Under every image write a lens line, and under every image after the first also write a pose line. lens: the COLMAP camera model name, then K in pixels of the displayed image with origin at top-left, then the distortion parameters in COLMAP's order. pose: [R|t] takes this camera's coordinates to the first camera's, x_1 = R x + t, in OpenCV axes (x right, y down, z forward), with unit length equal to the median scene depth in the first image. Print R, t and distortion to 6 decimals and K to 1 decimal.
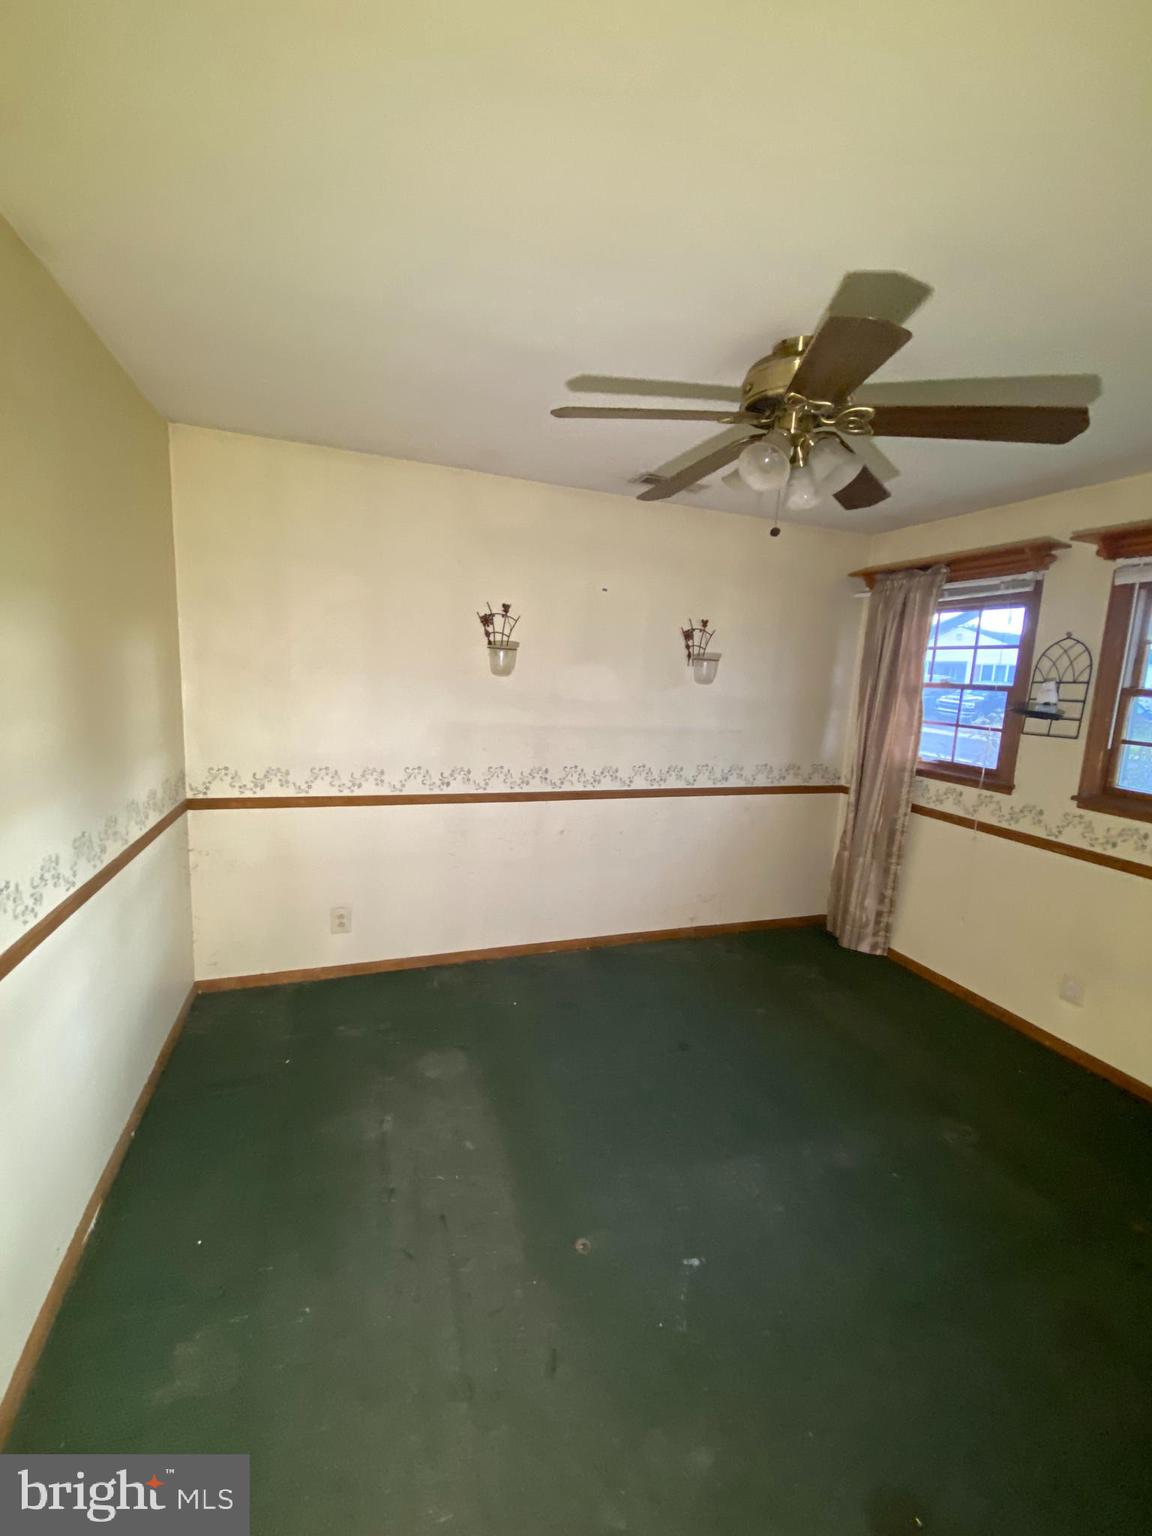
lens RADIAL K [[614.2, 0, 577.6], [0, 614.2, 764.8], [0, 0, 1]] dist [0.008897, -0.014763]
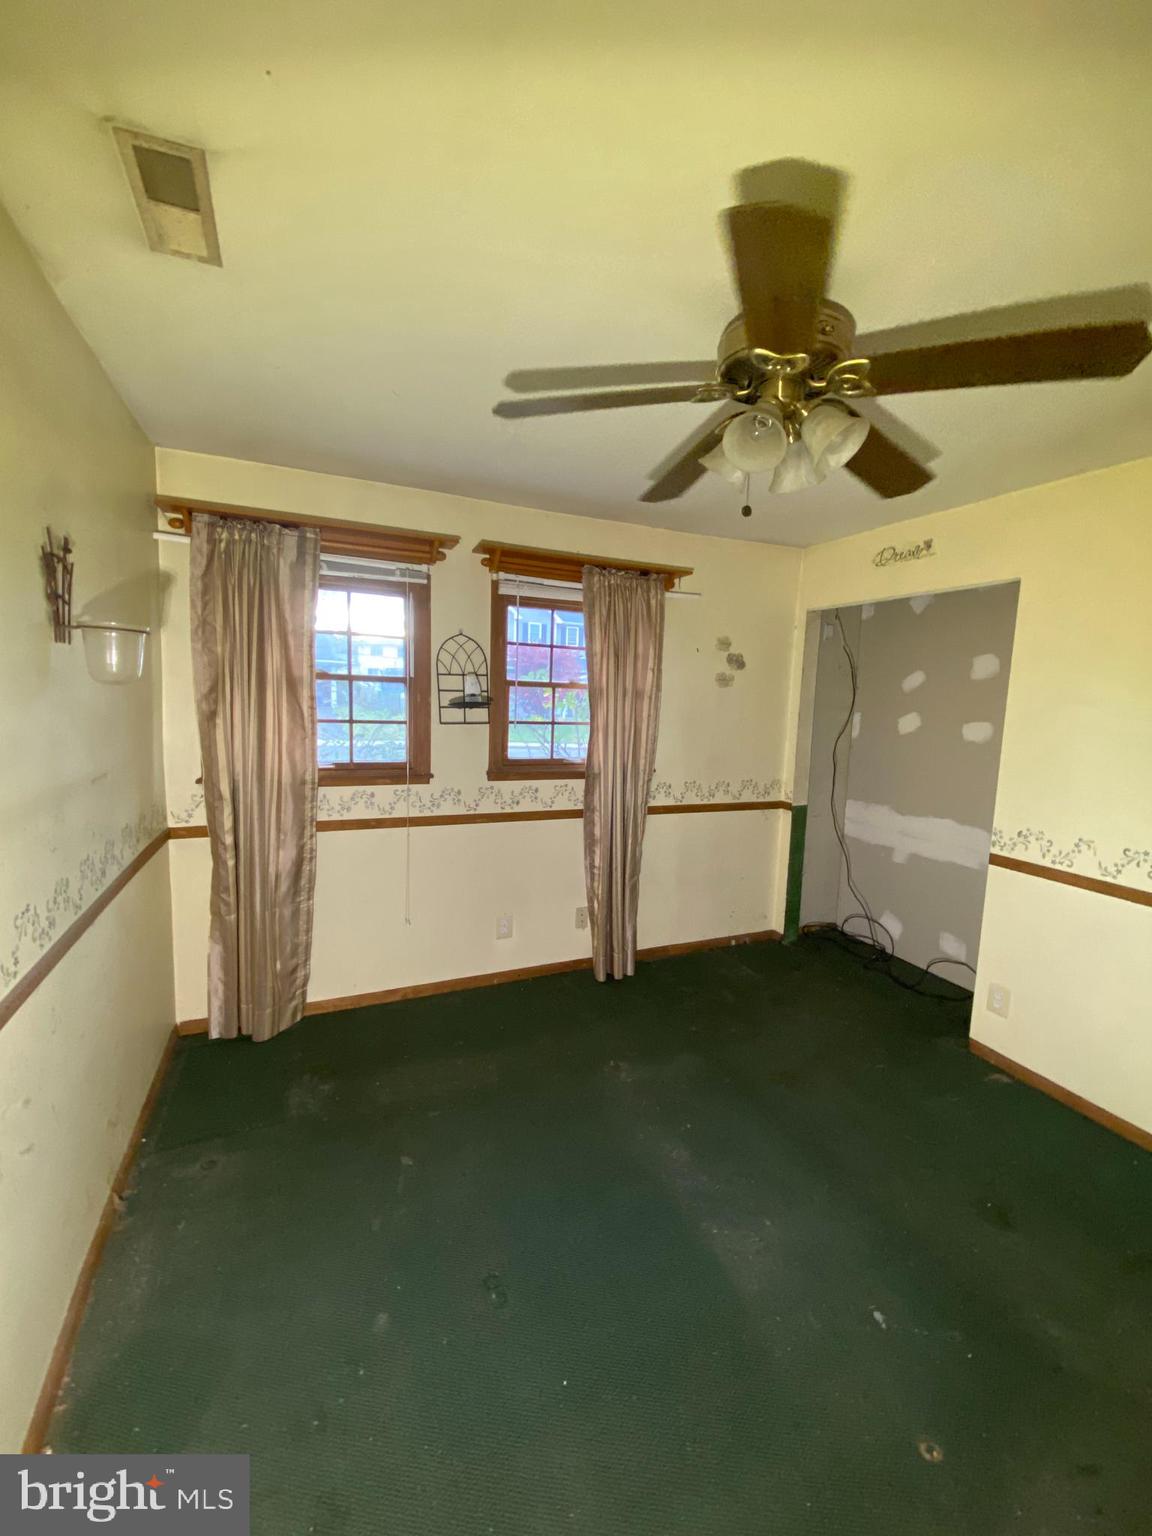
lens RADIAL K [[614.2, 0, 579.7], [0, 614.2, 760.9], [0, 0, 1]] dist [0.008897, -0.014763]
pose [[-0.088680, -0.170006, 0.981445, -0.320544], [0.101574, 0.978647, 0.178699, -0.146951], [-0.990868, 0.115537, -0.069518, 0.821878]]
